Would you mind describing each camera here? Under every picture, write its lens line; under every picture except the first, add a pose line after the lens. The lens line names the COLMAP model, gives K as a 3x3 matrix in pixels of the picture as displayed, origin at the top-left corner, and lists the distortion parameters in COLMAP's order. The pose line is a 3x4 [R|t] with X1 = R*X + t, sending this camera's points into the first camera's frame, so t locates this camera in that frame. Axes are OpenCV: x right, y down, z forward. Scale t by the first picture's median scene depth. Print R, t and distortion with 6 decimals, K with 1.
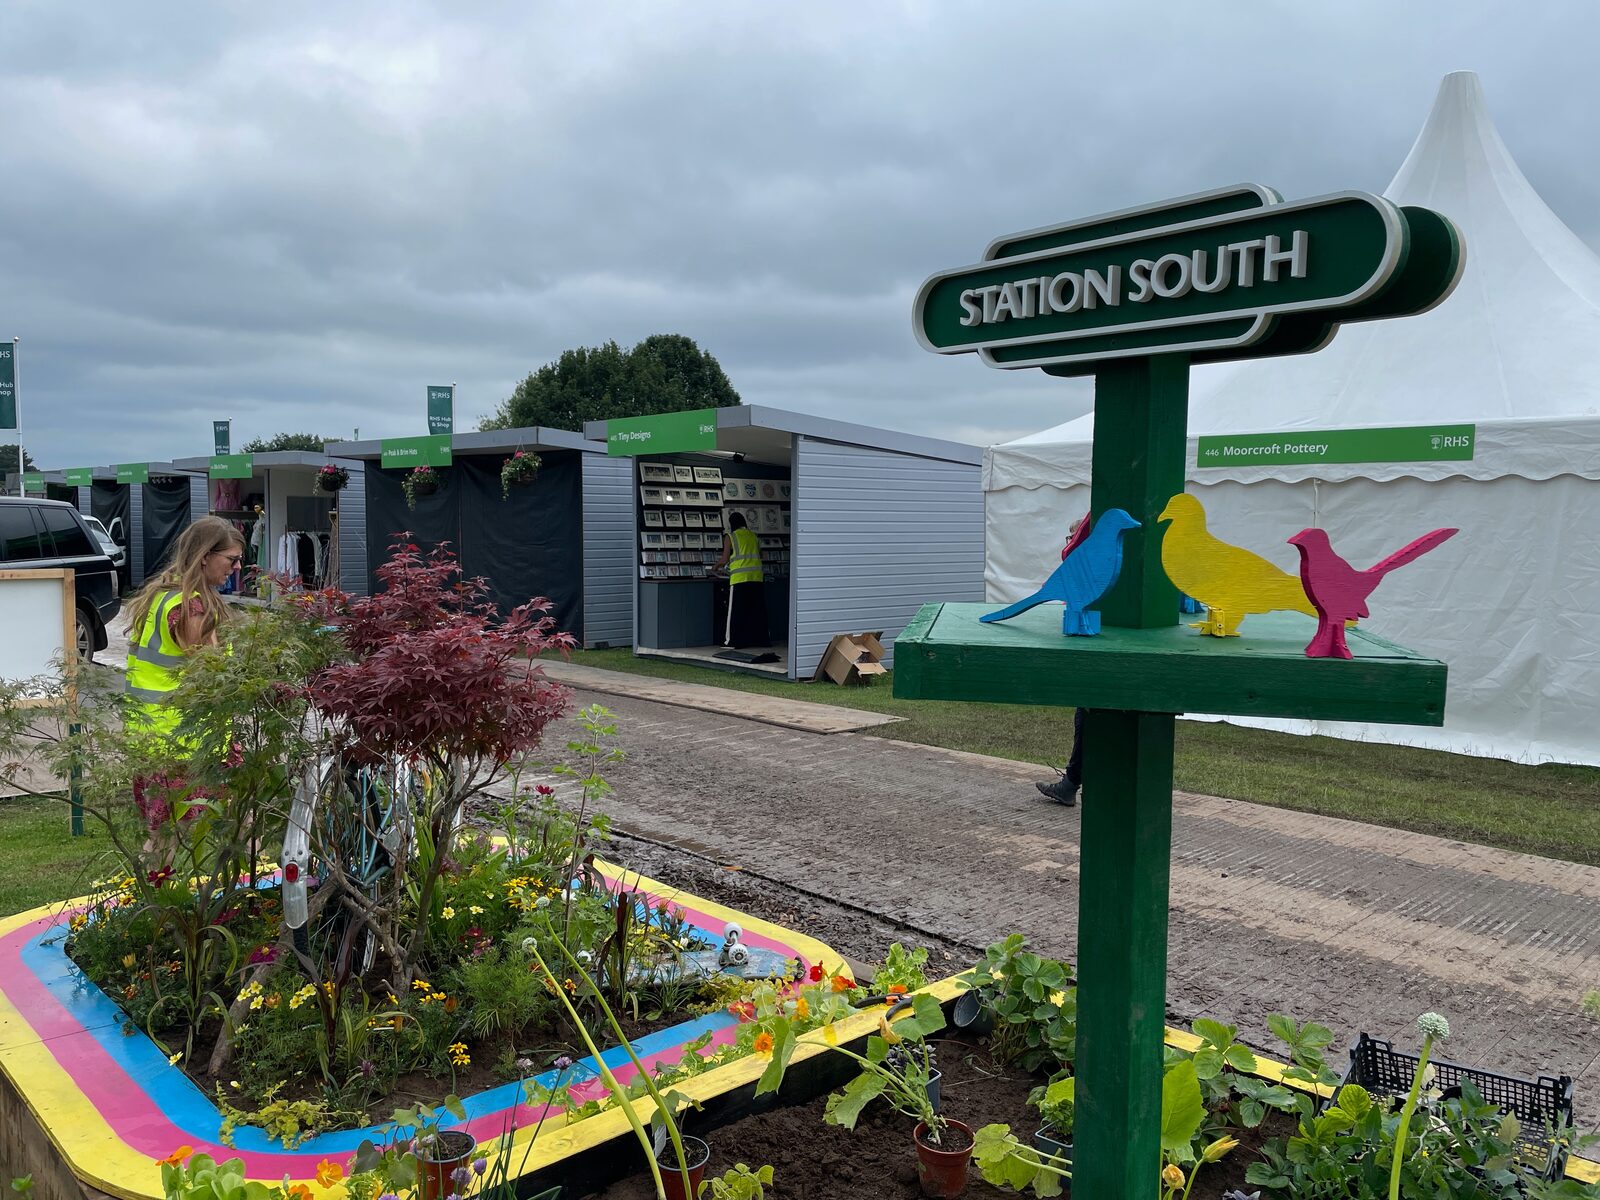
lens RADIAL K [[1191.0, 0, 836.9], [0, 1191.0, 600.0], [0, 0, 1]] dist [0.087642, -0.118093]
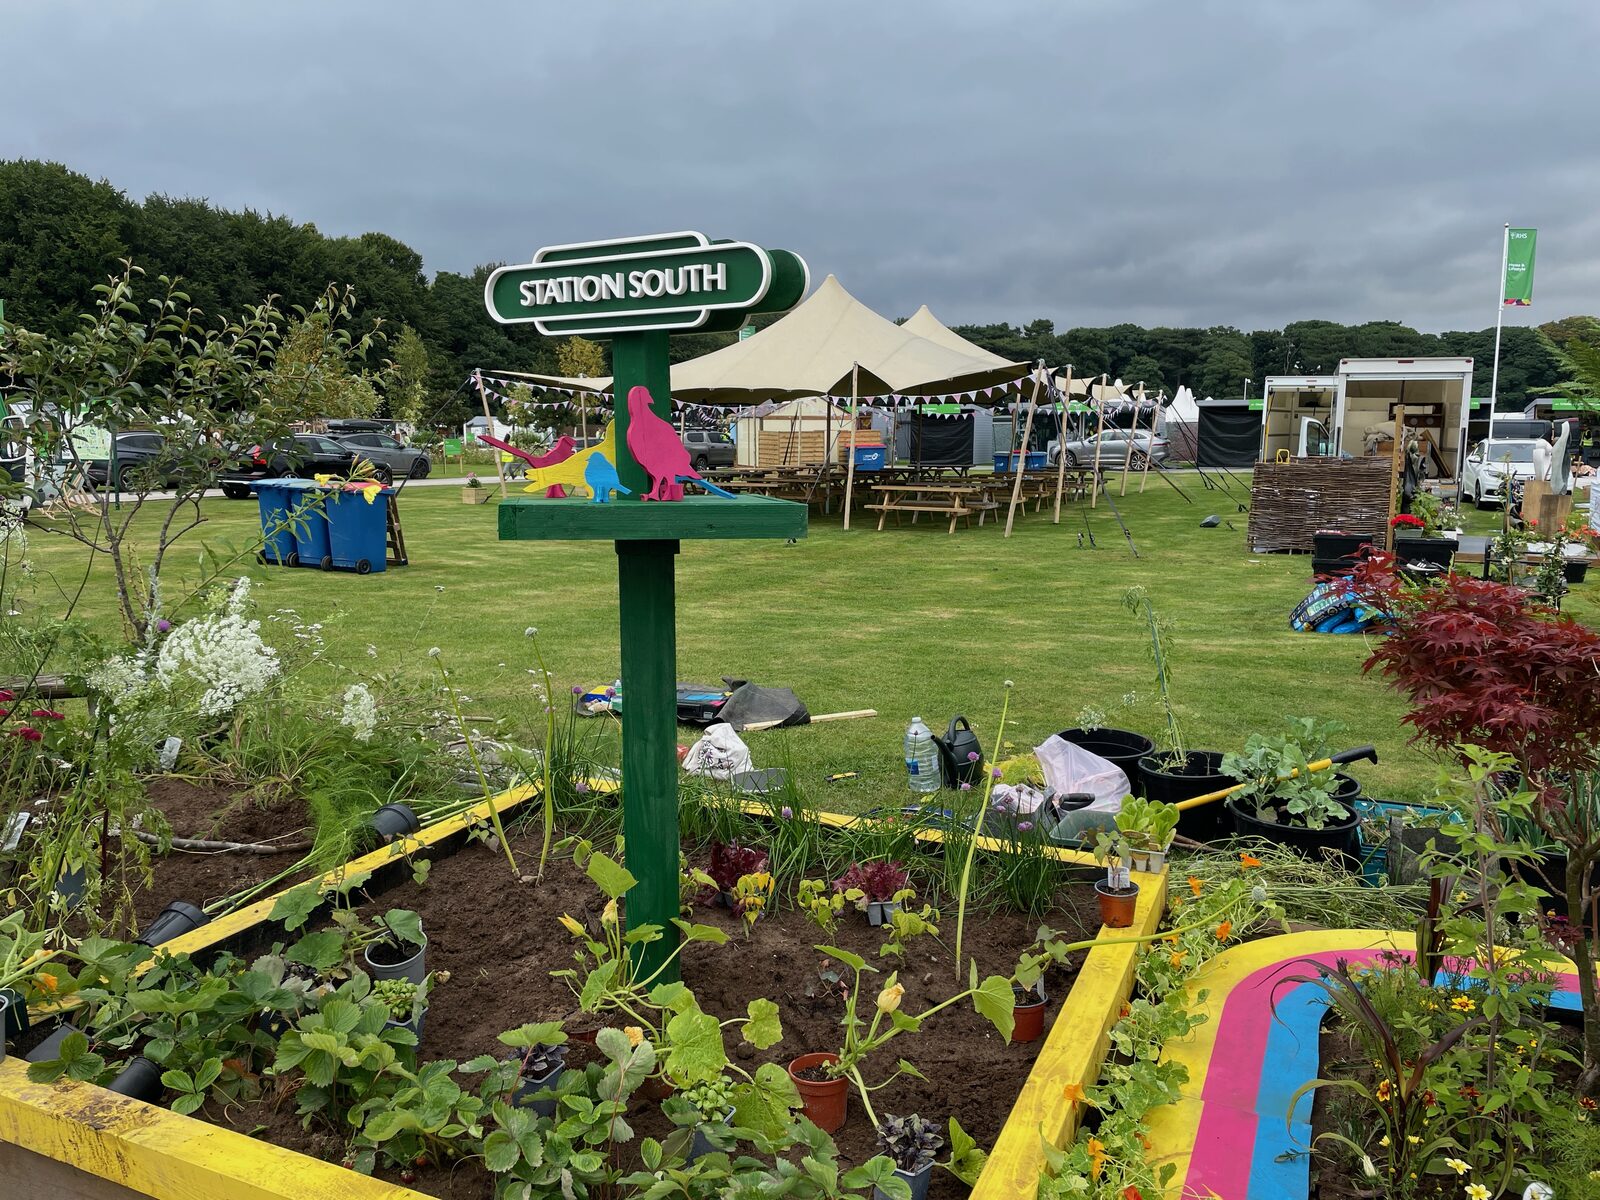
lens RADIAL K [[1196.6, 0, 810.3], [0, 1196.6, 585.7], [0, 0, 1]] dist [0.099171, -0.123099]
pose [[0.935690, -0.057451, 0.348115, -0.044626], [0.048947, 0.998250, 0.033181, 0.037445], [-0.349412, -0.014007, 0.936864, -0.231803]]
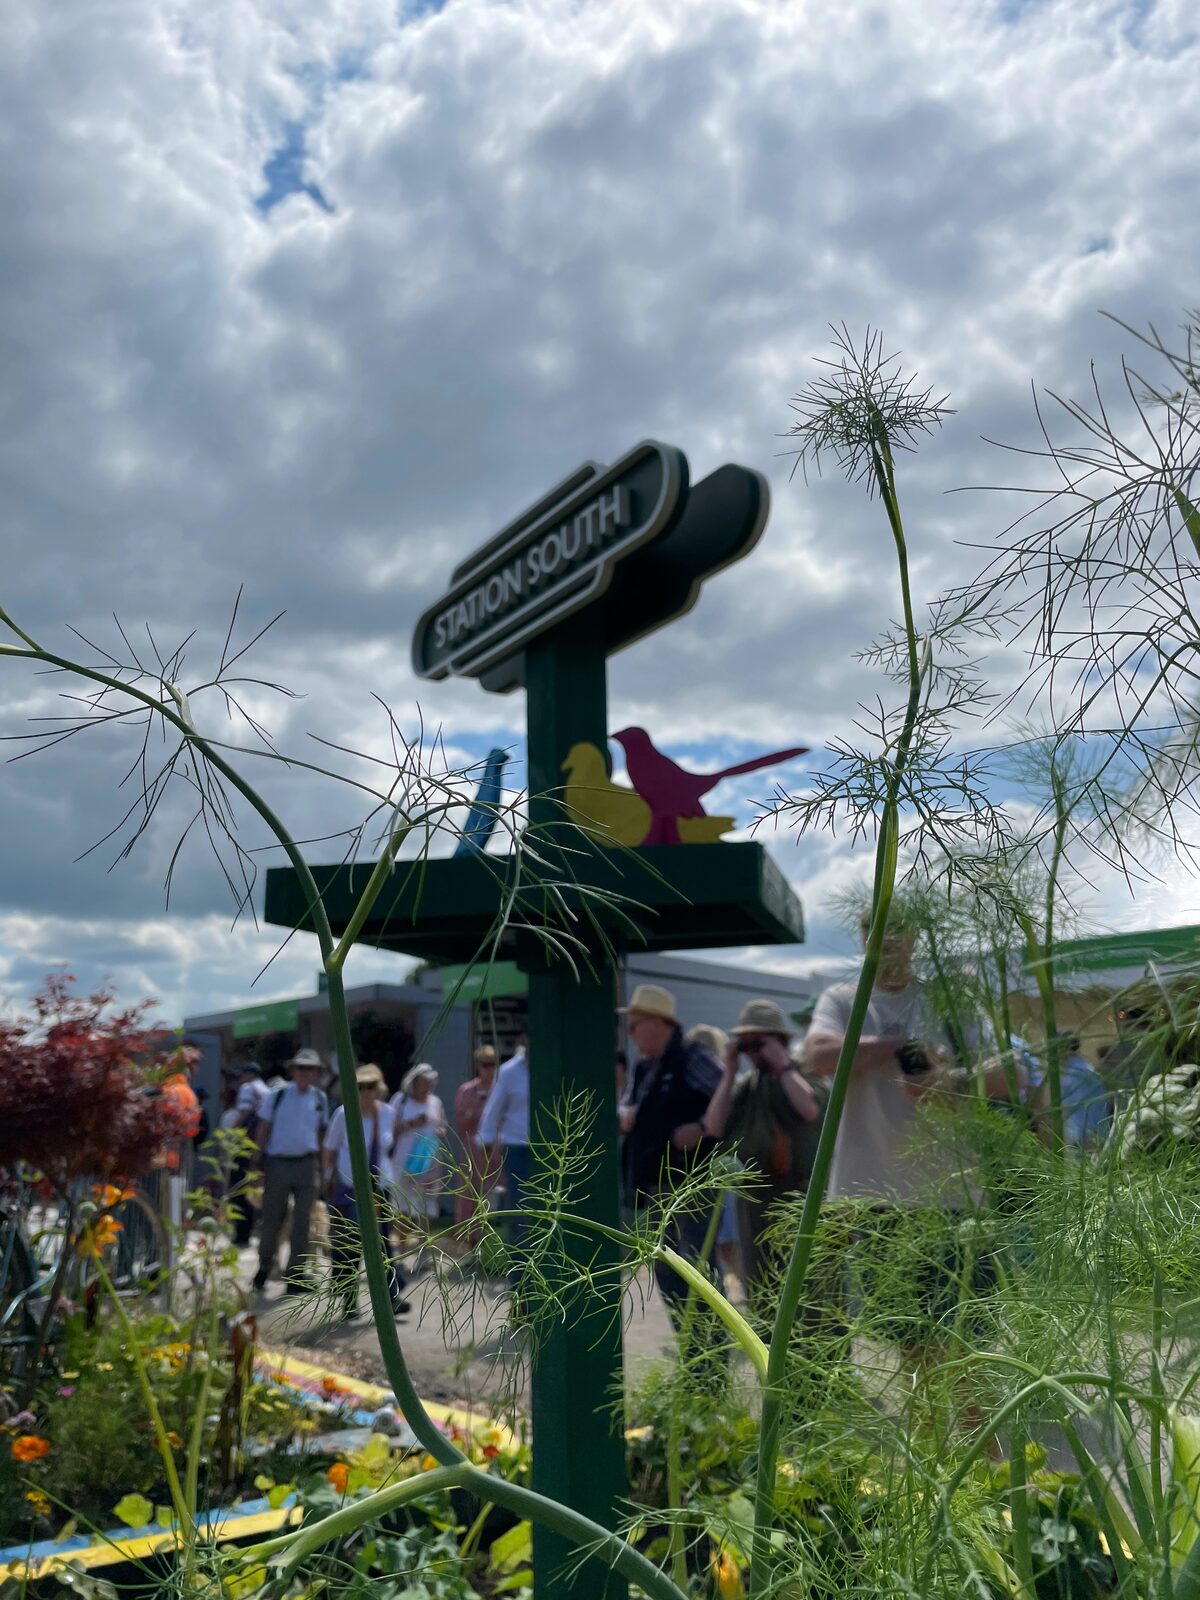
lens RADIAL K [[1207.2, 0, 602.0], [0, 1207.2, 797.1], [0, 0, 1]] dist [0.087992, -0.120776]
pose [[0.992970, -0.067070, -0.097535, 0.152051], [0.033289, 0.948955, -0.313651, 0.108449], [0.113593, 0.308199, 0.944516, 0.004251]]
